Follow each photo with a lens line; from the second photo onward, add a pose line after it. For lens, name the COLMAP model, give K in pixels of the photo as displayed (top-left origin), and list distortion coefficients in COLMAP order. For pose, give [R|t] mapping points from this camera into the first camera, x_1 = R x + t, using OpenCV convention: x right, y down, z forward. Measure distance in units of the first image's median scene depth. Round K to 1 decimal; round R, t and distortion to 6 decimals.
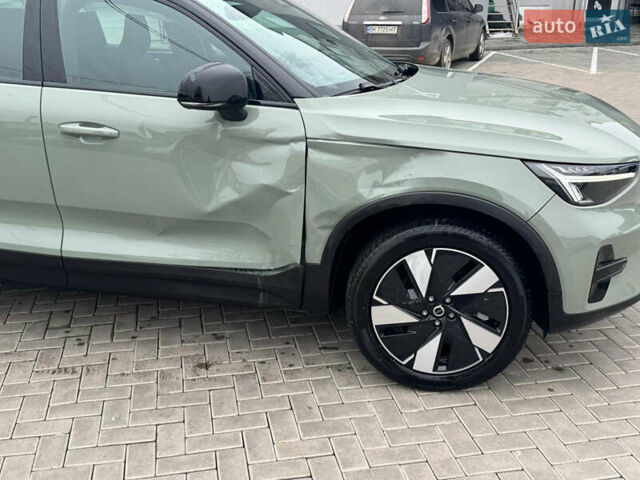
lens RADIAL K [[737.2, 0, 320.0], [0, 737.2, 240.0], [0, 0, 1]] dist [0.159988, -0.359877]
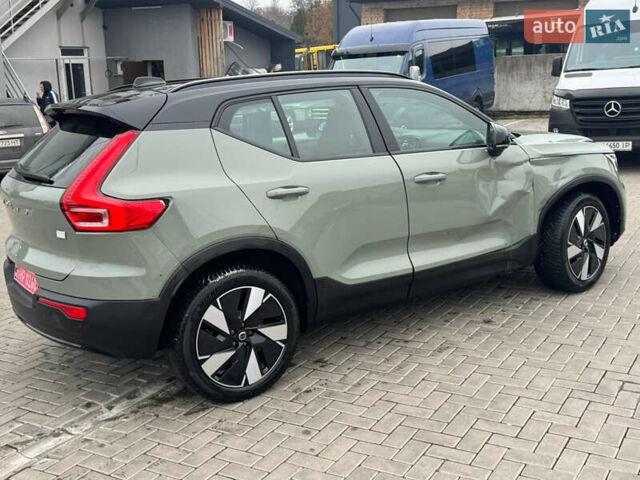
lens RADIAL K [[737.2, 0, 320.0], [0, 737.2, 240.0], [0, 0, 1]] dist [0.159988, -0.359877]
pose [[0.682065, -0.195948, 0.704550, -1.573834], [0.293534, 0.955773, -0.018349, -0.068034], [-0.669795, 0.219324, 0.709417, 0.135056]]
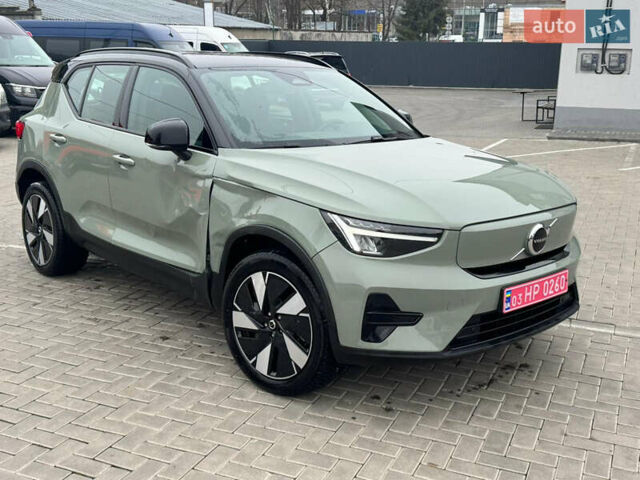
lens RADIAL K [[737.2, 0, 320.0], [0, 737.2, 240.0], [0, 0, 1]] dist [0.159988, -0.359877]
pose [[0.820207, 0.144457, -0.553527, 0.887417], [-0.200985, 0.978676, -0.042406, -0.006048], [0.535598, 0.146032, 0.831751, -0.002502]]
